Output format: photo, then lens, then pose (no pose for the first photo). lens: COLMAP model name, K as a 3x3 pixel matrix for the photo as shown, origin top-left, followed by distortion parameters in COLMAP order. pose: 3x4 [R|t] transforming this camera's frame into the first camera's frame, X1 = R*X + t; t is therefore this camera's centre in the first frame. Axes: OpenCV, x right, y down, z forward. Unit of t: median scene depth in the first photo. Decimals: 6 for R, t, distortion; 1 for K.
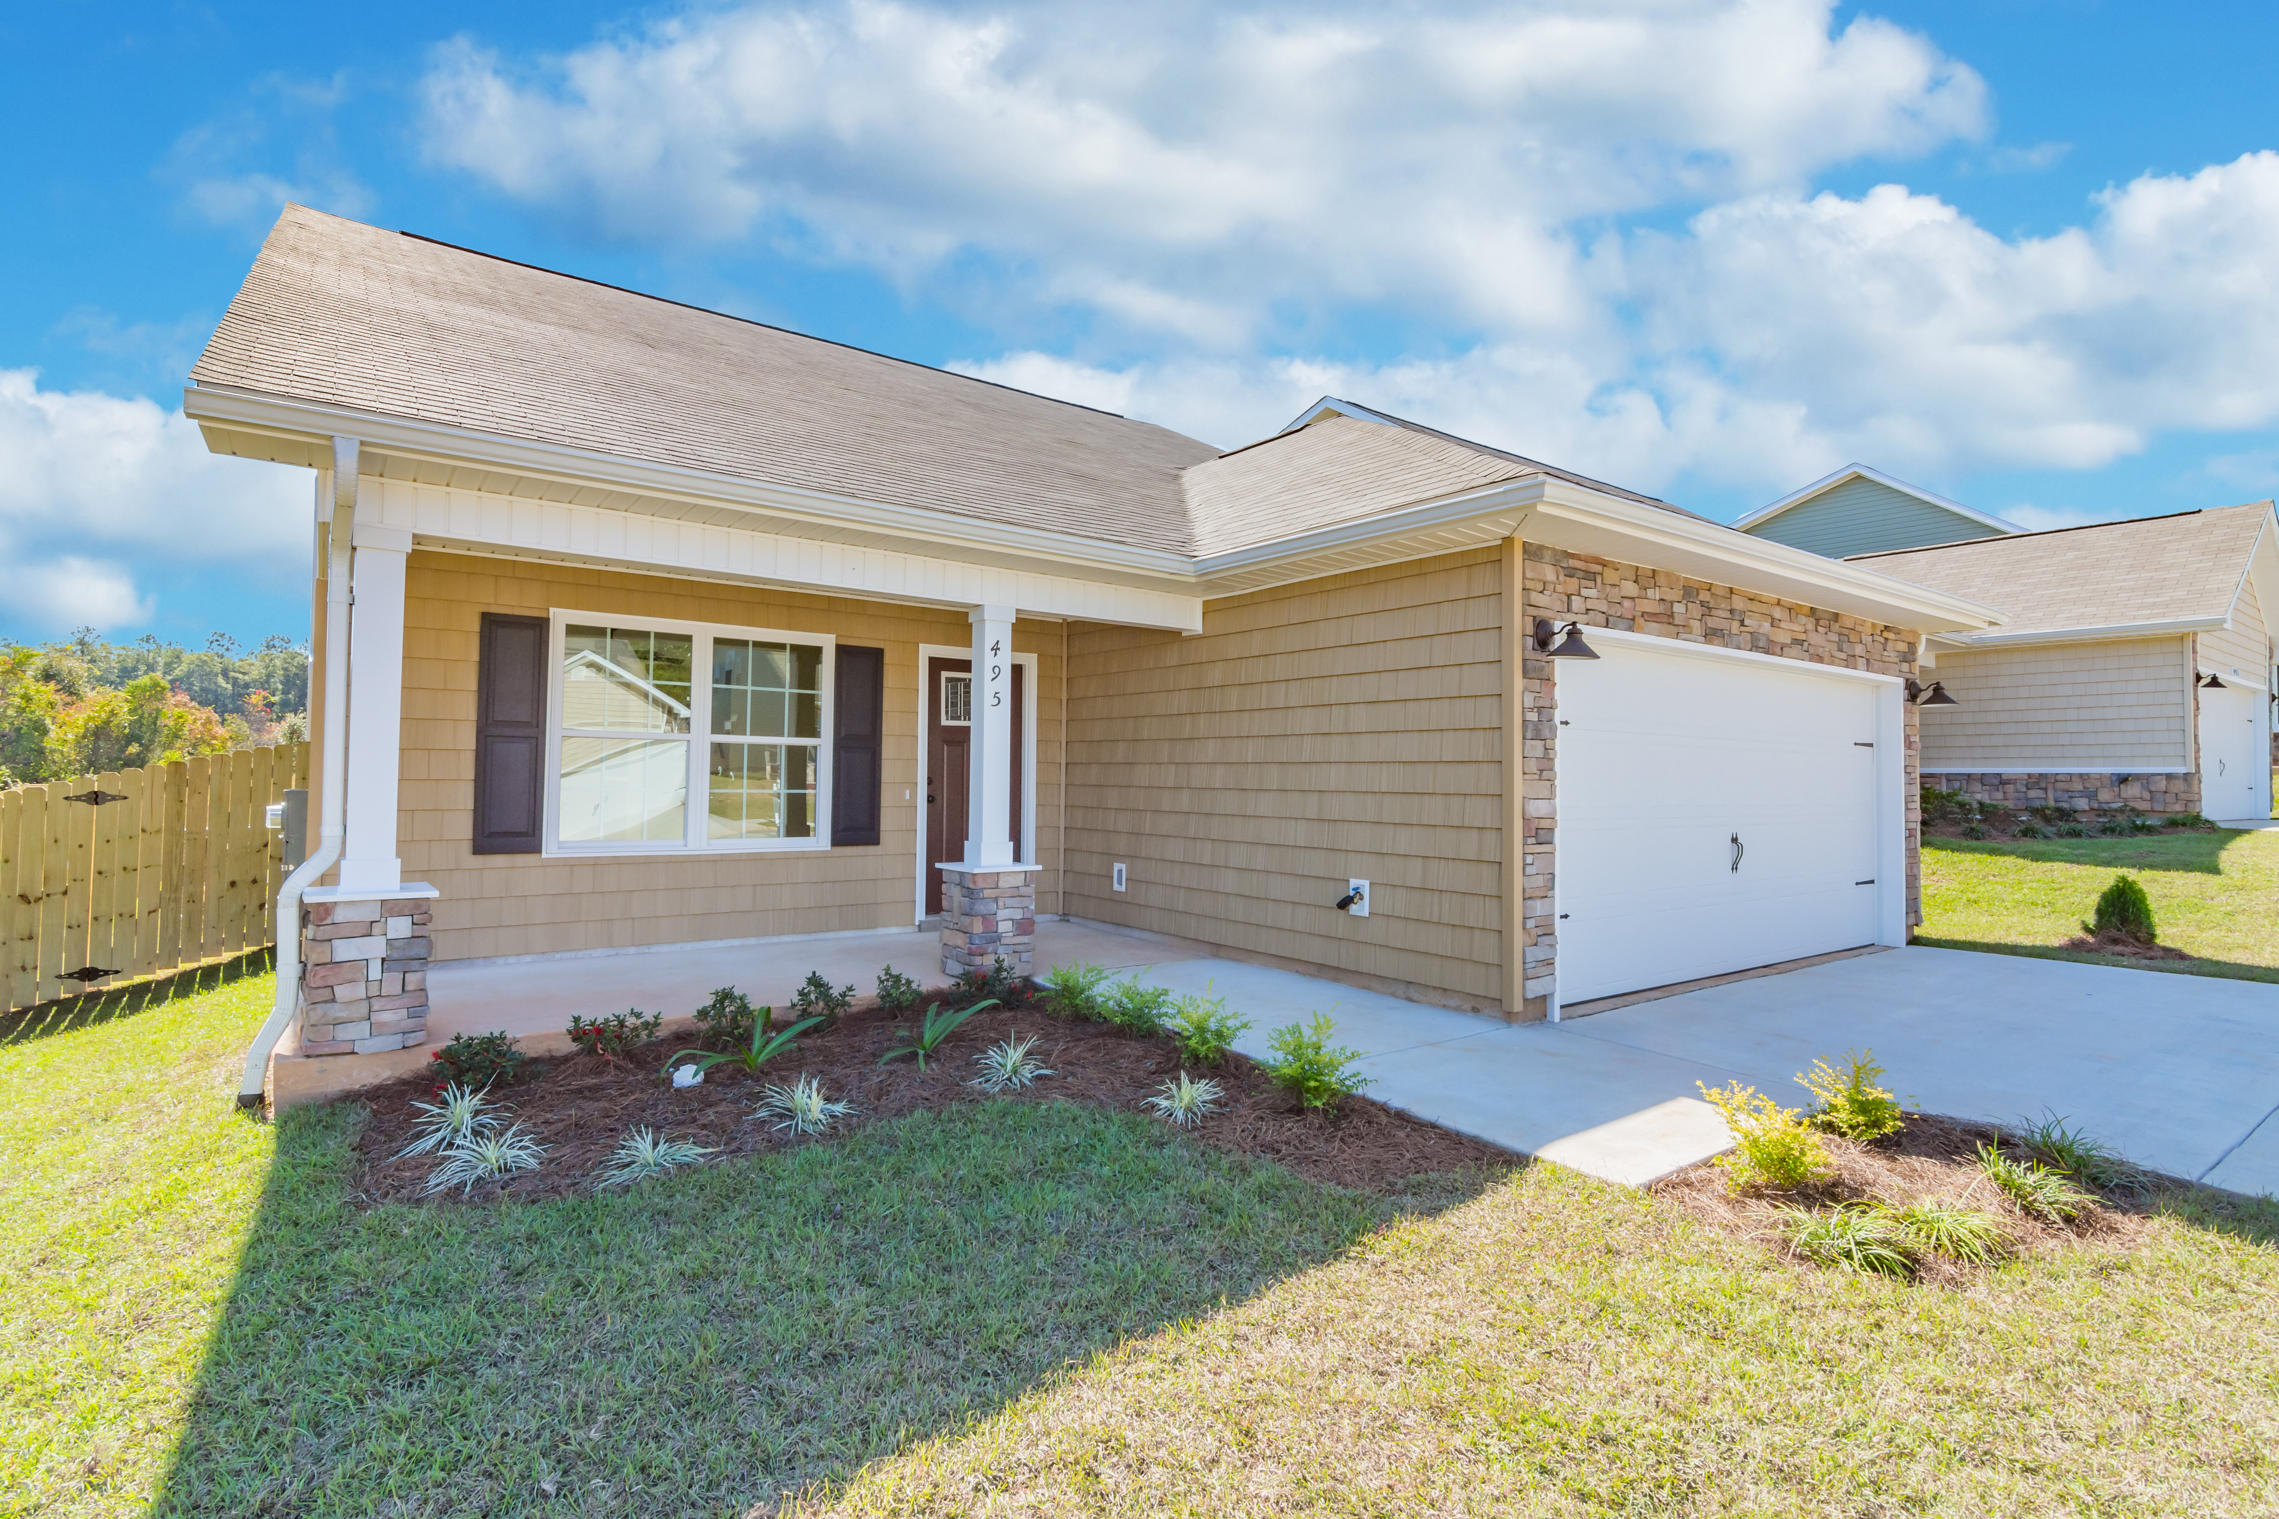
lens RADIAL K [[1089.1, 0, 1130.1], [0, 1089.1, 736.4], [0, 0, 1]] dist [0.000460, -0.000304]
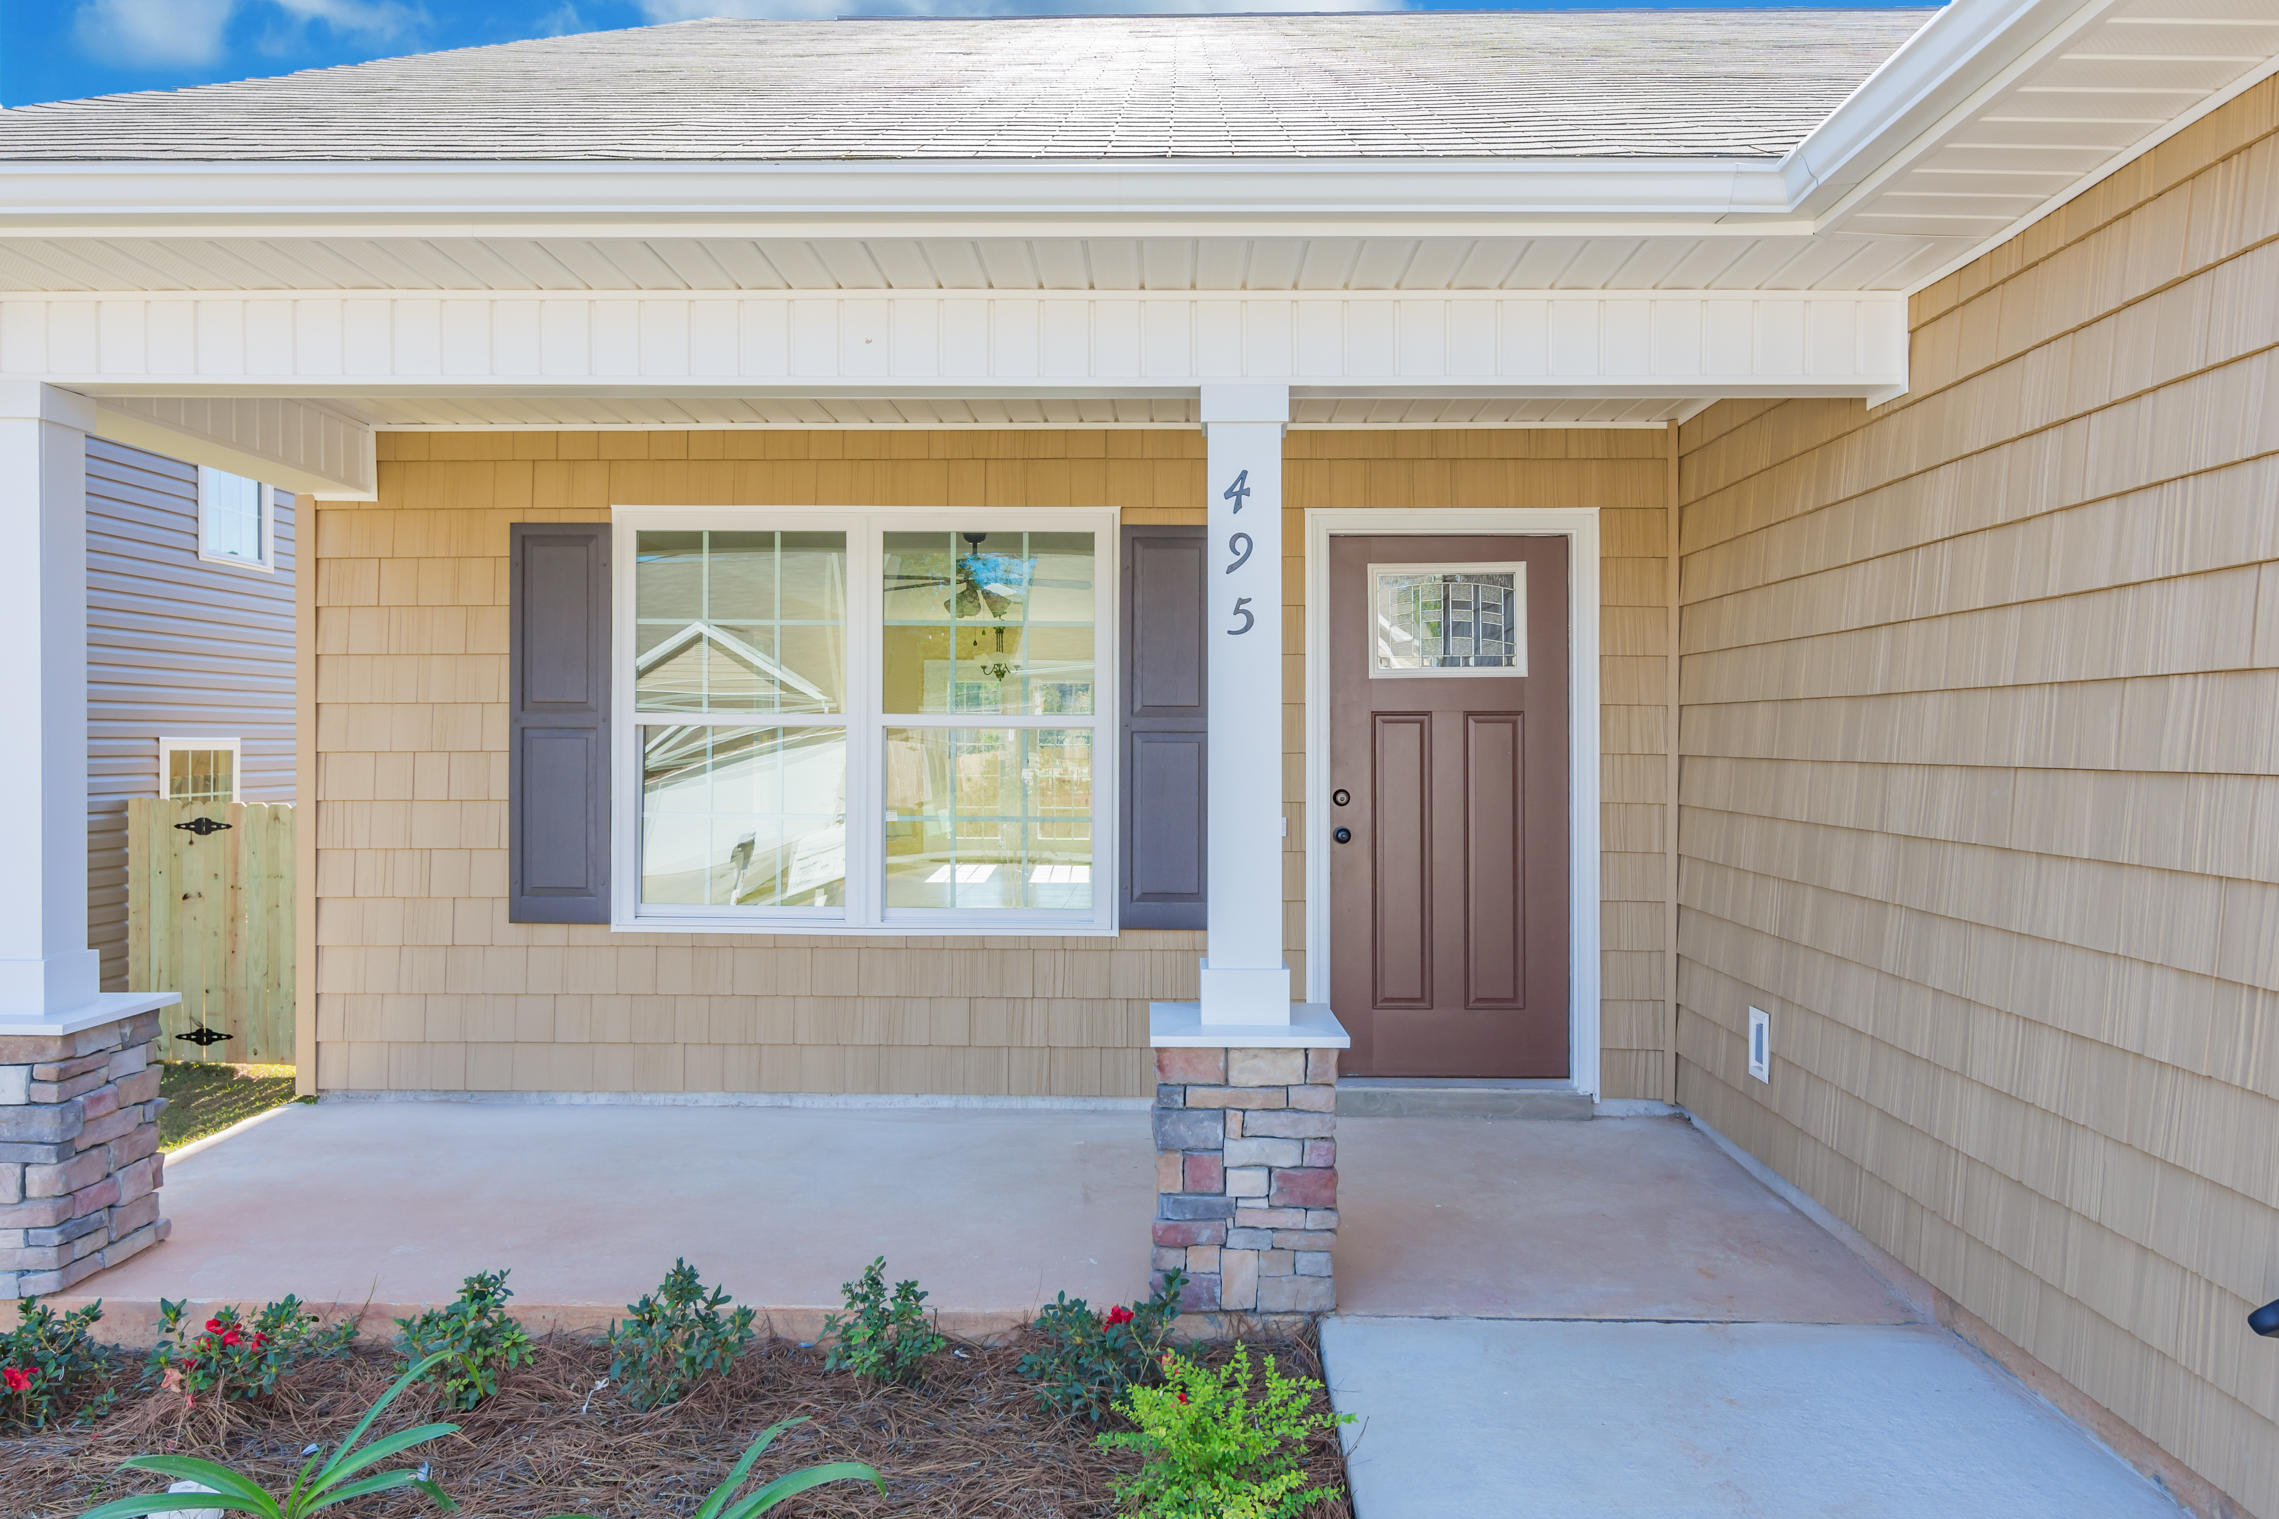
lens RADIAL K [[1546.1, 0, 1135.9], [0, 1546.1, 744.4], [0, 0, 1]] dist [0.001650, 0.000609]
pose [[0.787192, -0.008947, -0.616643, 0.222289], [0.030630, 0.999228, 0.024604, -0.002116], [0.615947, -0.038256, 0.786858, 0.576430]]
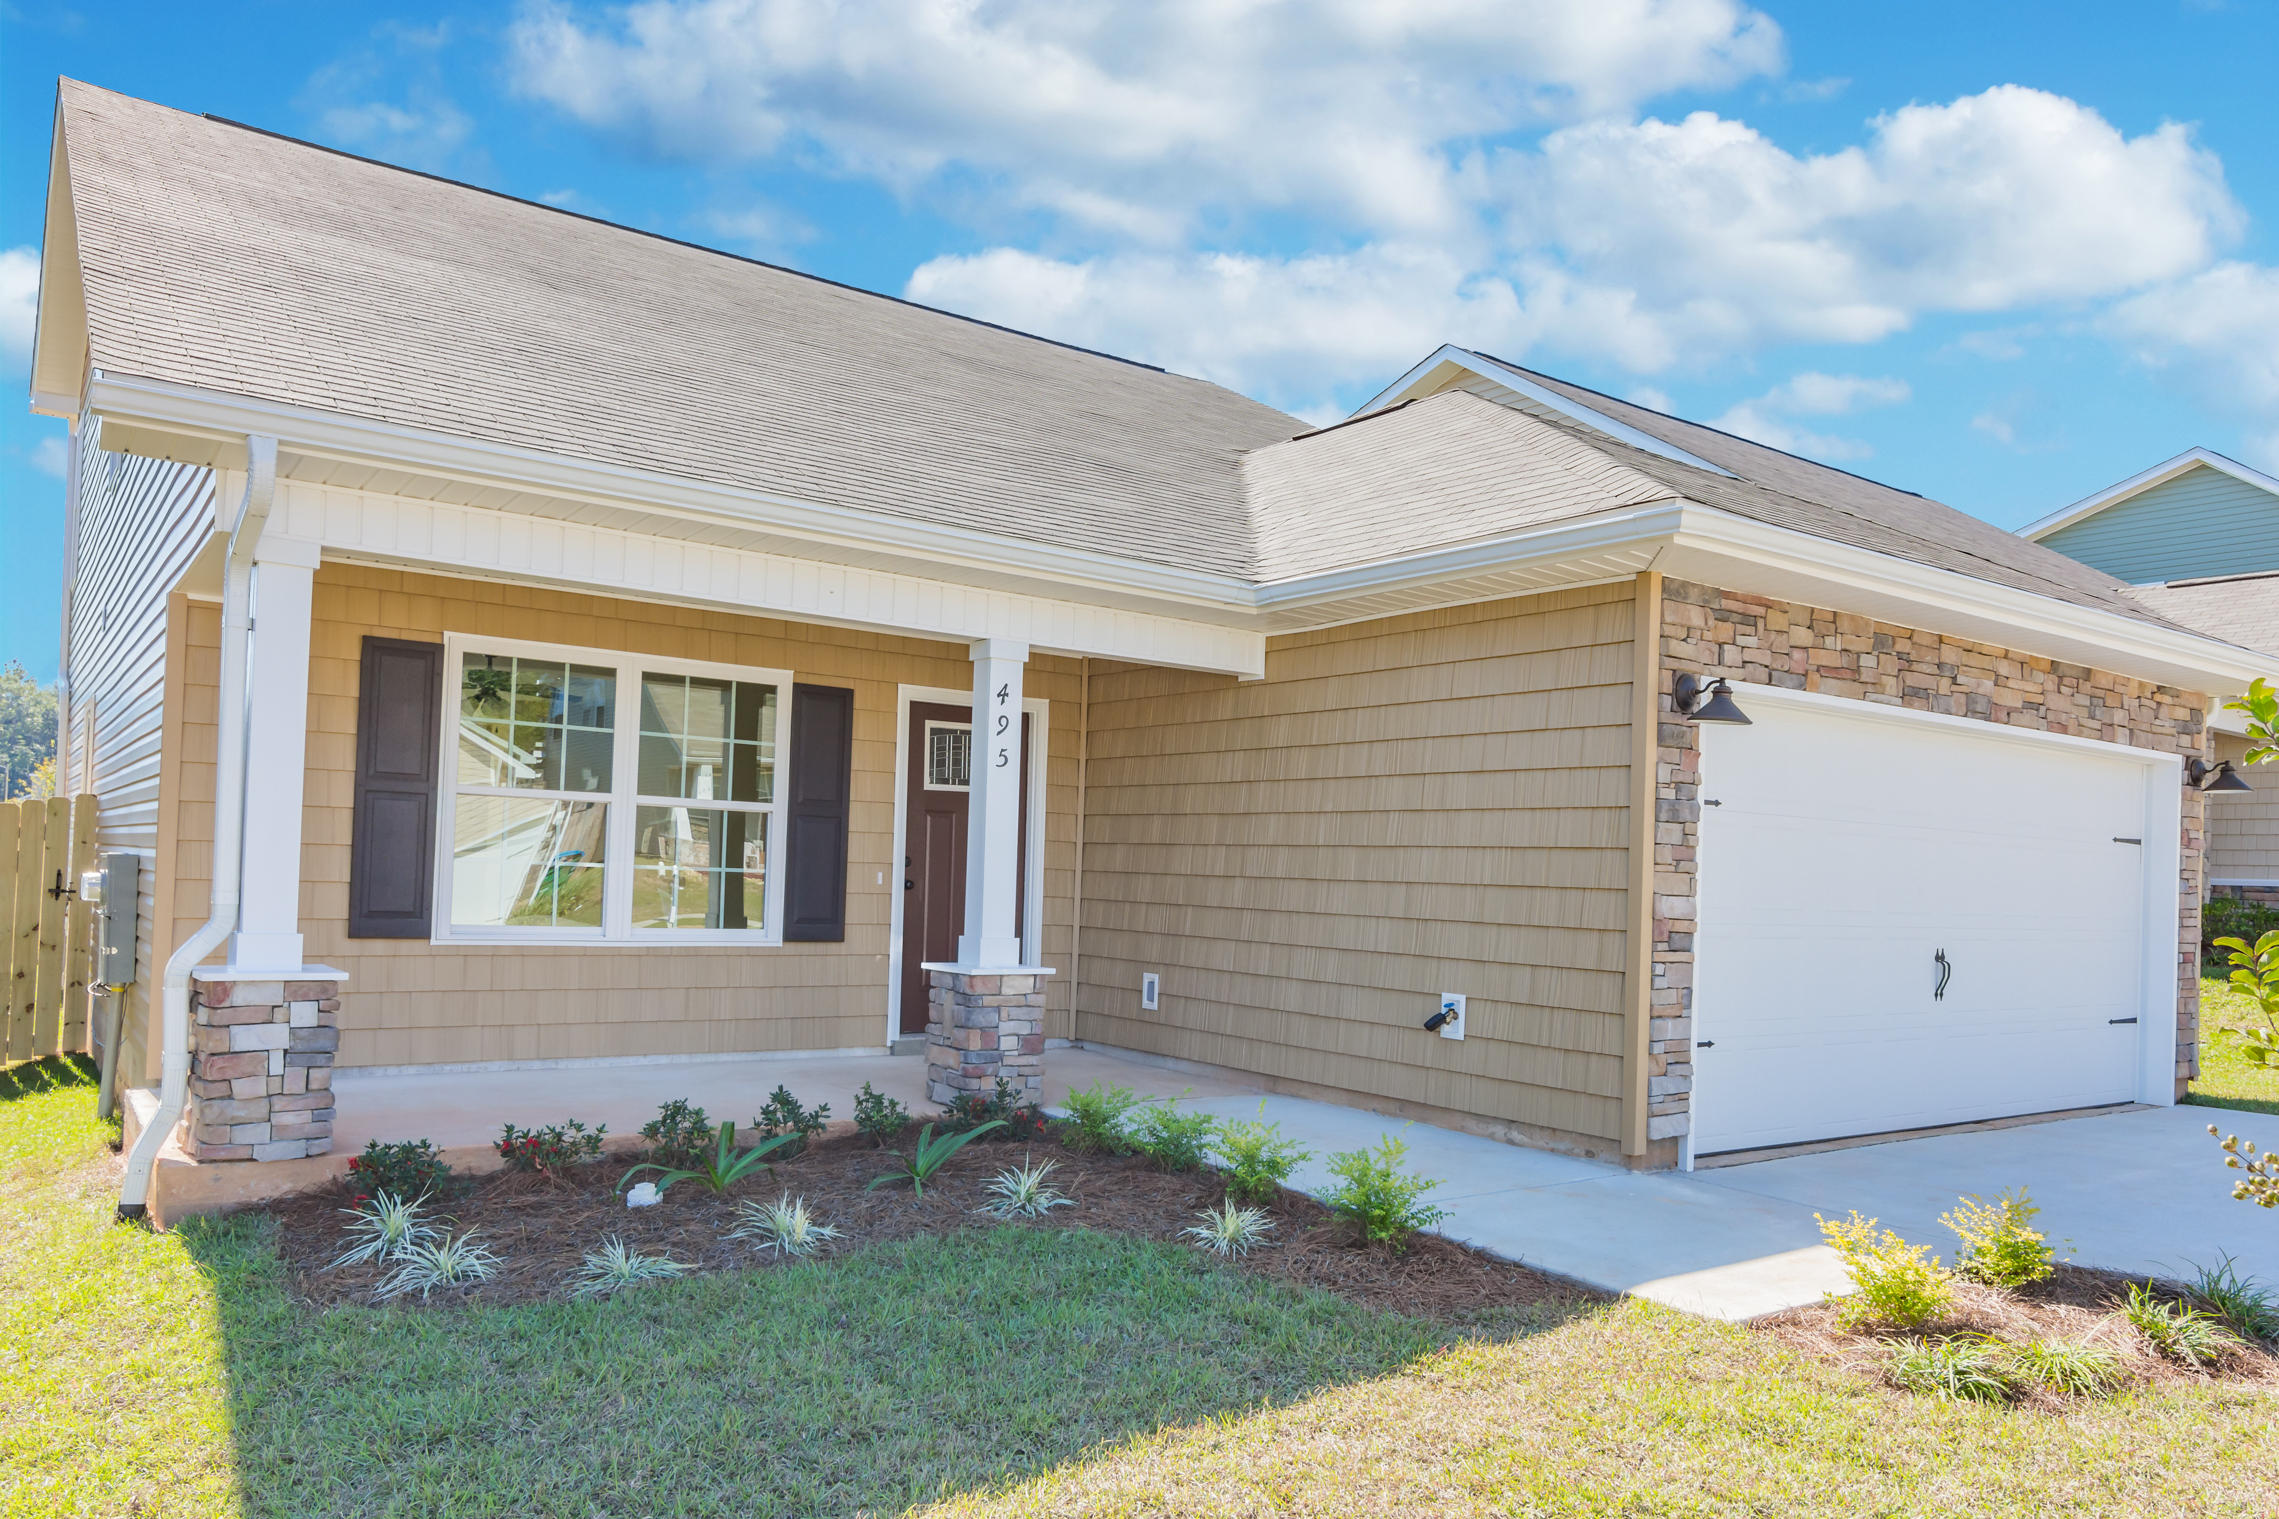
lens RADIAL K [[1589.7, 0, 1145.2], [0, 1589.7, 836.9], [0, 0, 1]] dist [-0.000401, 0.002528]
pose [[0.999731, 0.021456, -0.008766, -0.008318], [-0.021327, 0.999667, 0.014559, 0.004666], [0.009076, -0.014368, 0.999856, -0.176347]]
